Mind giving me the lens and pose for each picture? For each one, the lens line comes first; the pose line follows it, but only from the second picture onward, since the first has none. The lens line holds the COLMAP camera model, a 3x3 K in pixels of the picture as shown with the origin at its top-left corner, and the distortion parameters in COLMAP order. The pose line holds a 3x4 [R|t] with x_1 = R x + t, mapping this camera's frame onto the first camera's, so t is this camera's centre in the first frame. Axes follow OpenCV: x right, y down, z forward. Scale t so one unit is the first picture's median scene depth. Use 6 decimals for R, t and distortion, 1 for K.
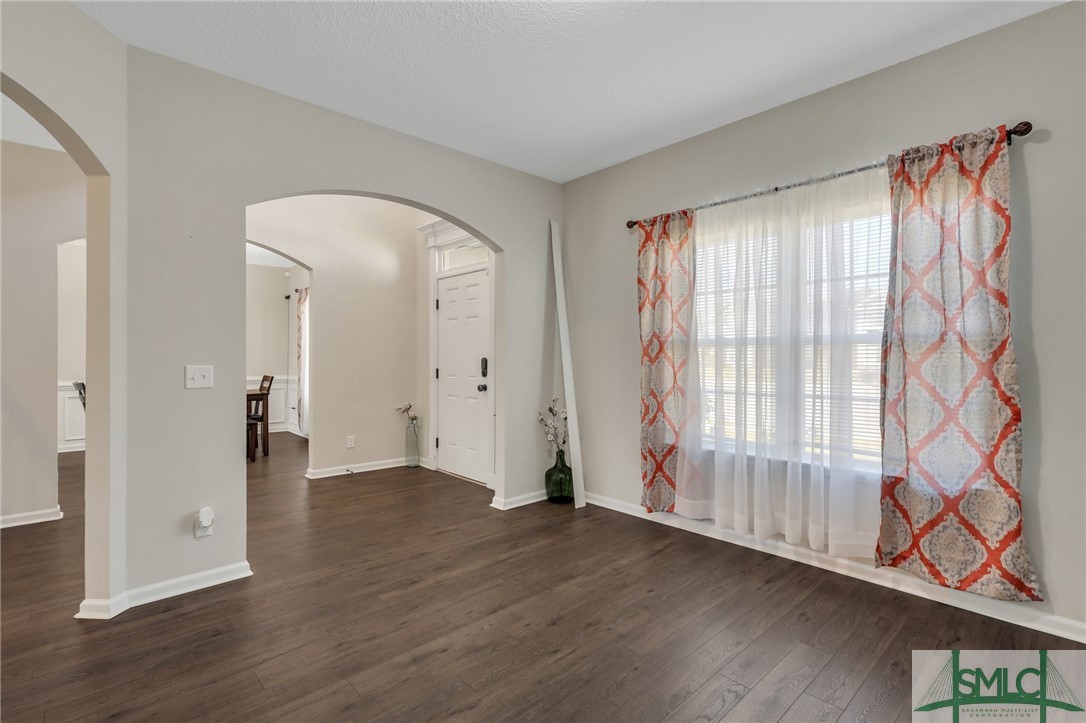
lens RADIAL K [[508.1, 0, 540.9], [0, 508.1, 350.1], [0, 0, 1]] dist [-0.002795, 0.002839]
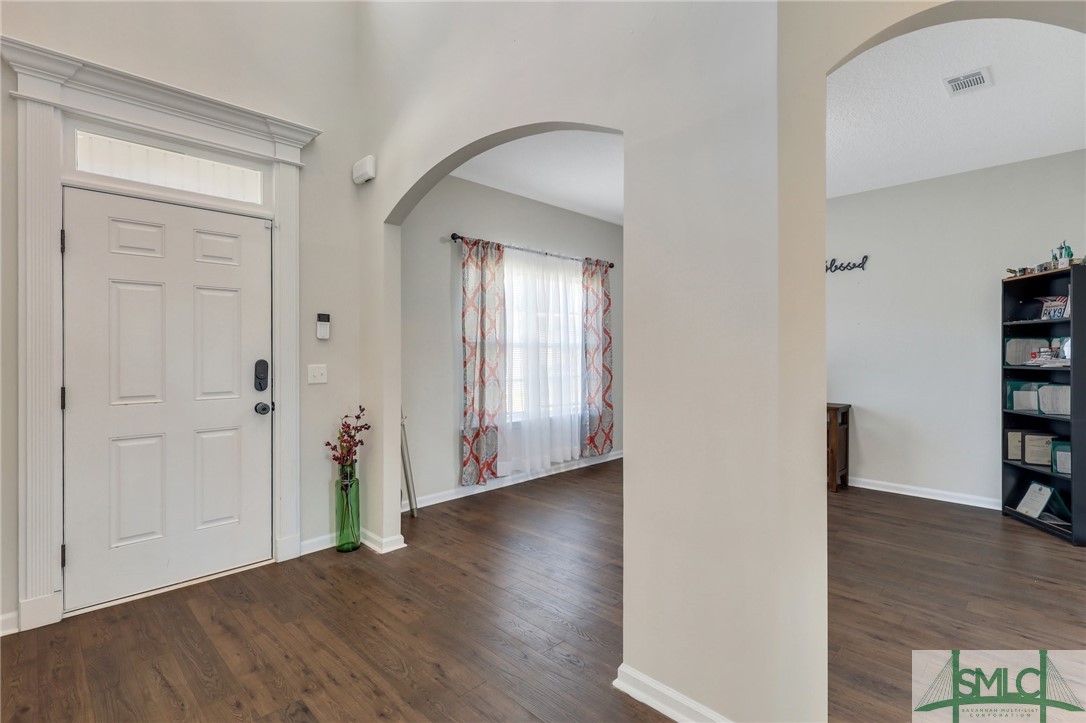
lens RADIAL K [[508.1, 0, 532.6], [0, 508.1, 350.7], [0, 0, 1]] dist [-0.002795, 0.002839]
pose [[-0.029431, 0.006088, 0.999548, -1.169173], [-0.006337, 0.999960, -0.006277, 0.008799], [-0.999547, -0.006519, -0.029392, 1.079910]]
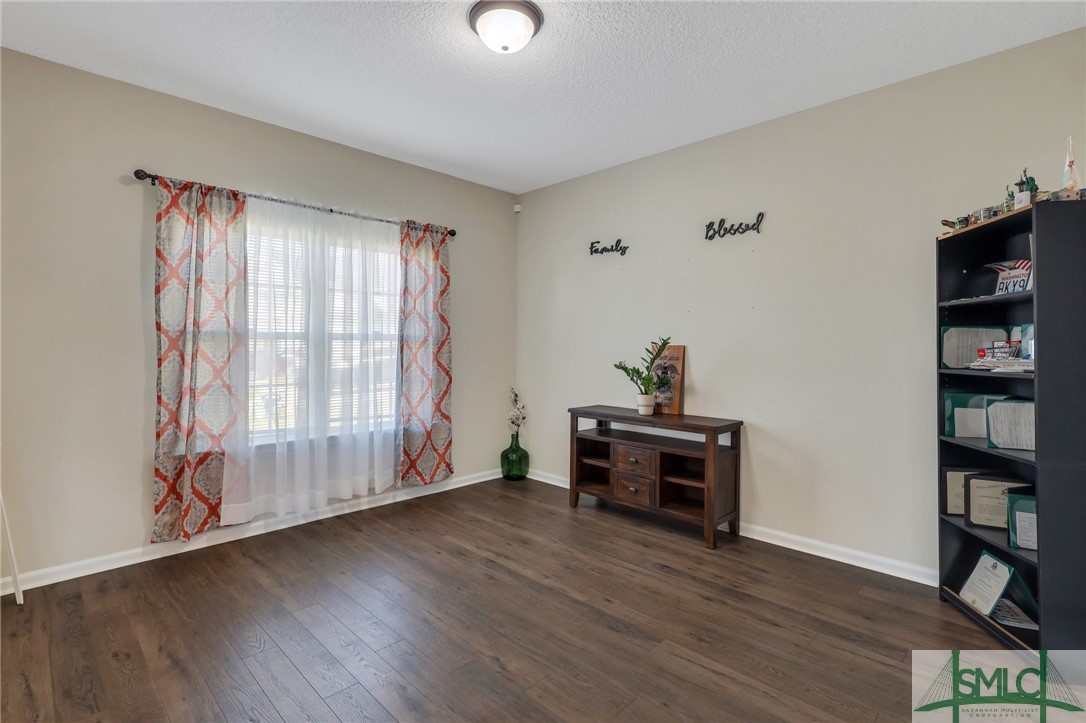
lens RADIAL K [[508.1, 0, 531.8], [0, 508.1, 337.5], [0, 0, 1]] dist [-0.002795, 0.002839]
pose [[-0.035895, 0.023175, 0.999087, -0.738506], [-0.010427, 0.999668, -0.023563, 0.006536], [-0.999301, -0.011263, -0.035642, 0.559723]]
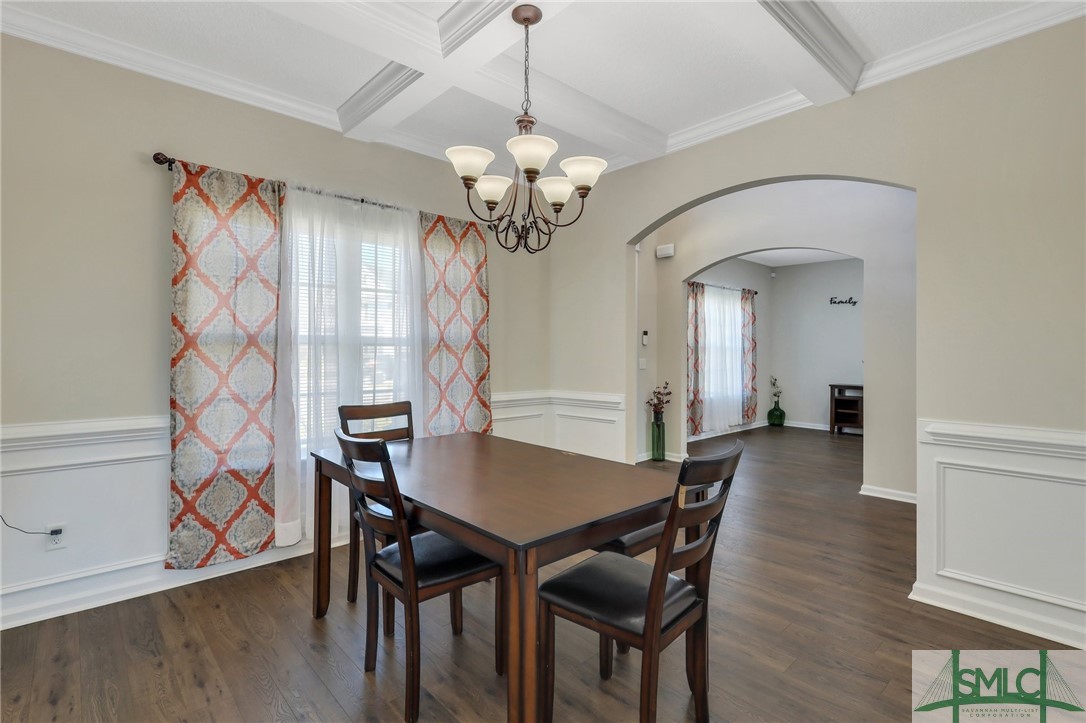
lens RADIAL K [[508.1, 0, 535.6], [0, 508.1, 352.8], [0, 0, 1]] dist [-0.002795, 0.002839]
pose [[0.010174, 0.005167, 0.999935, -2.023578], [-0.009221, 0.999945, -0.005073, 0.024233], [-0.999906, -0.009169, 0.010221, 1.880091]]
